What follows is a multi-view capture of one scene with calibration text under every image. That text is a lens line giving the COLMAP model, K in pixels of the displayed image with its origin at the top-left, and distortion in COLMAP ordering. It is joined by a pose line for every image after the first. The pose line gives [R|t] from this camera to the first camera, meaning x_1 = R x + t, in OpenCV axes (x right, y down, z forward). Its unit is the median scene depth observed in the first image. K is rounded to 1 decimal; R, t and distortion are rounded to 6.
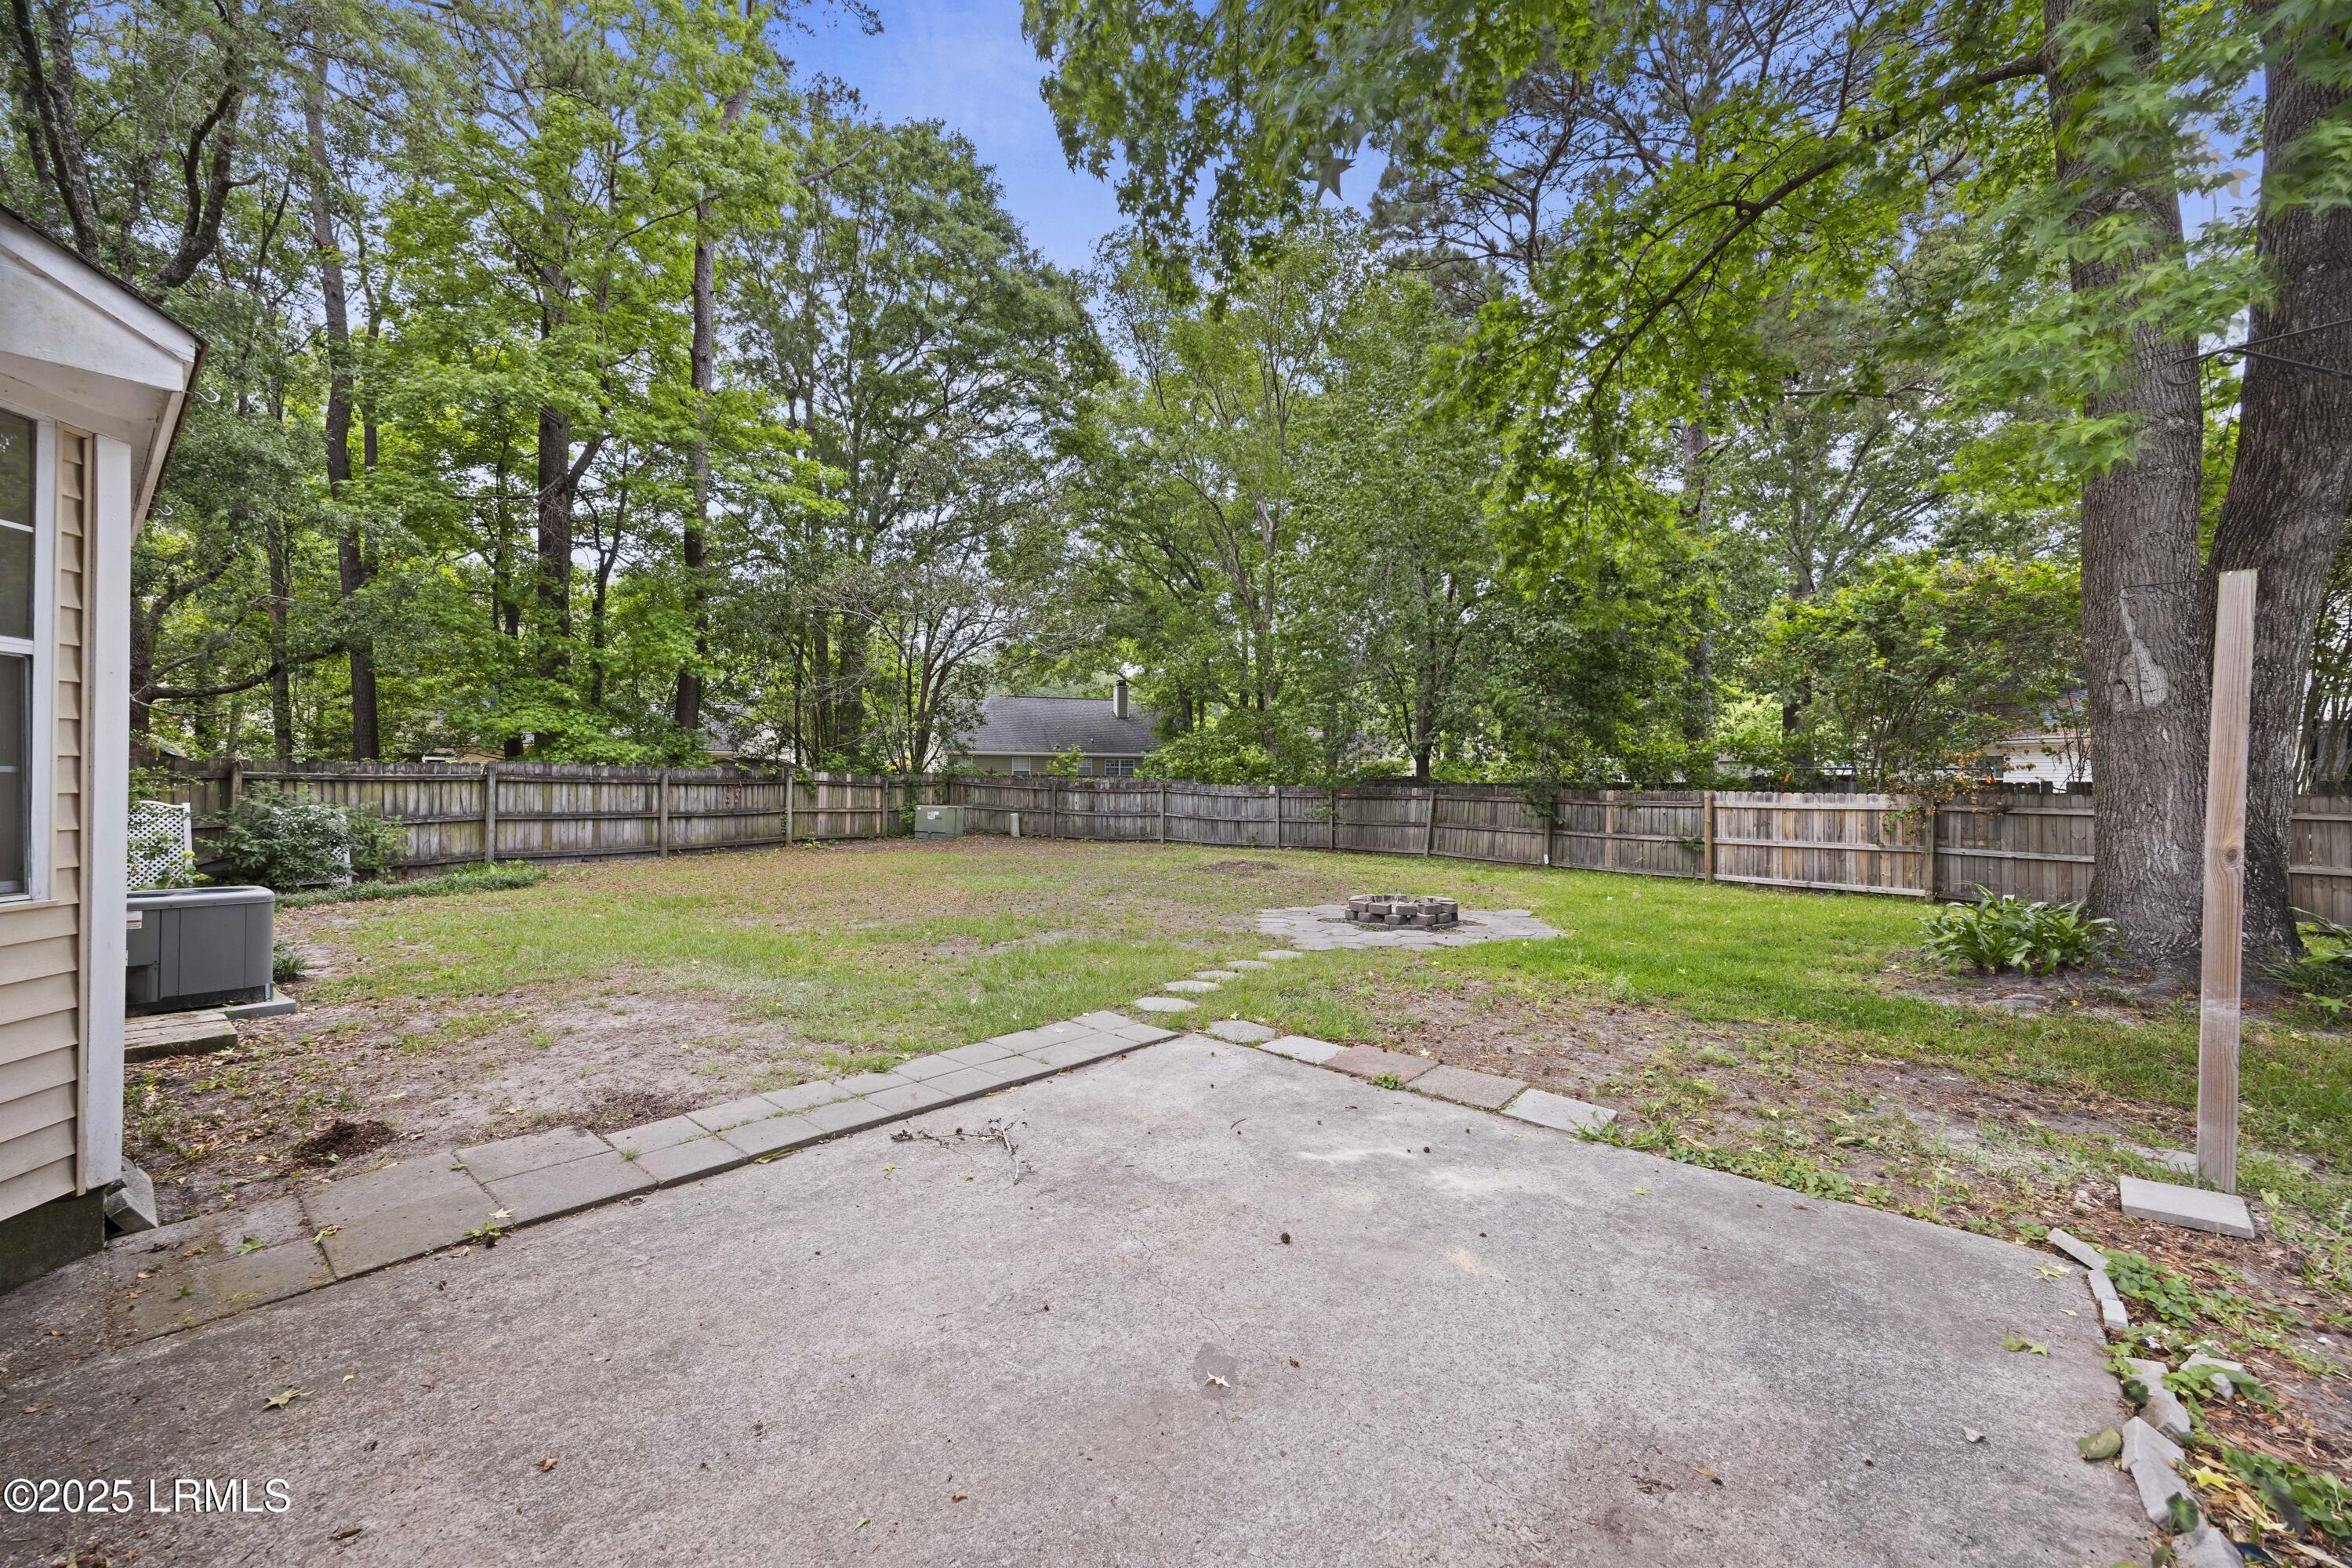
lens RADIAL K [[923.1, 0, 1169.1], [0, 923.1, 791.3], [0, 0, 1]] dist [0.000363, -0.000786]
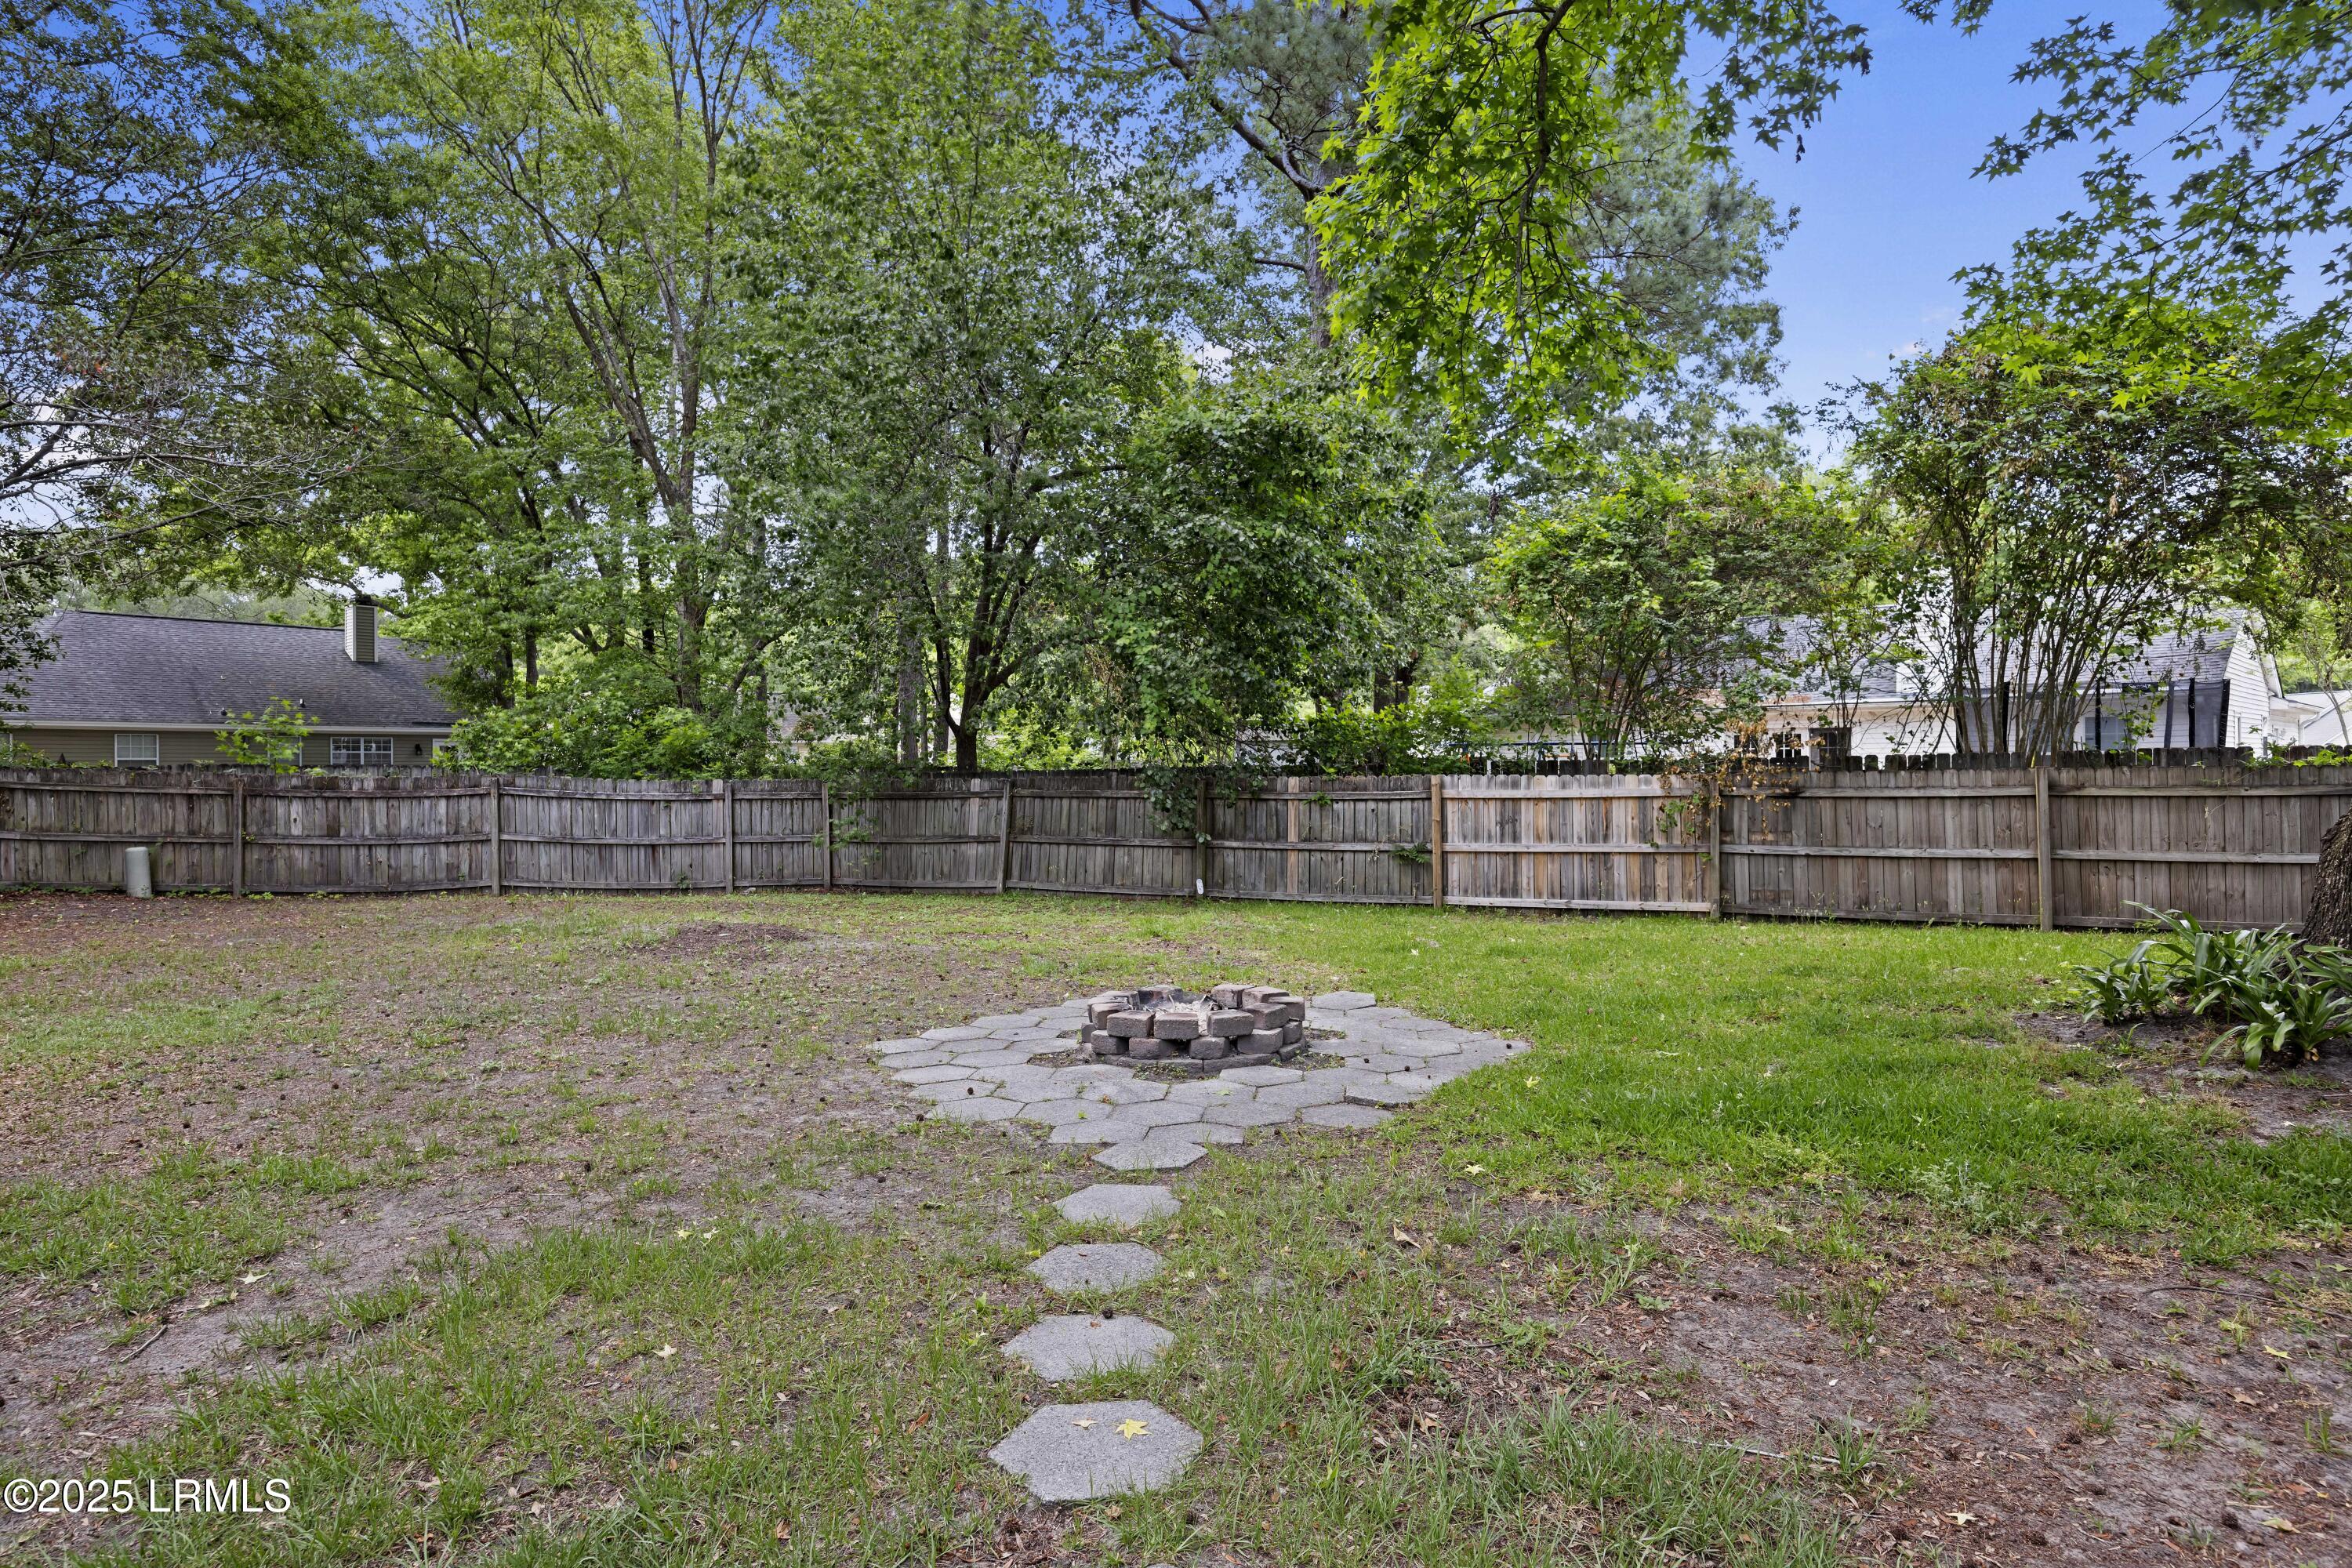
lens RADIAL K [[1307.1, 0, 1177.4], [0, 1307.1, 769.7], [0, 0, 1]] dist [-0.012630, 0.002719]
pose [[0.864705, -0.011286, 0.502152, -0.062038], [0.018823, 0.999773, -0.009943, 0.001619], [-0.501926, 0.018050, 0.864722, 0.249225]]
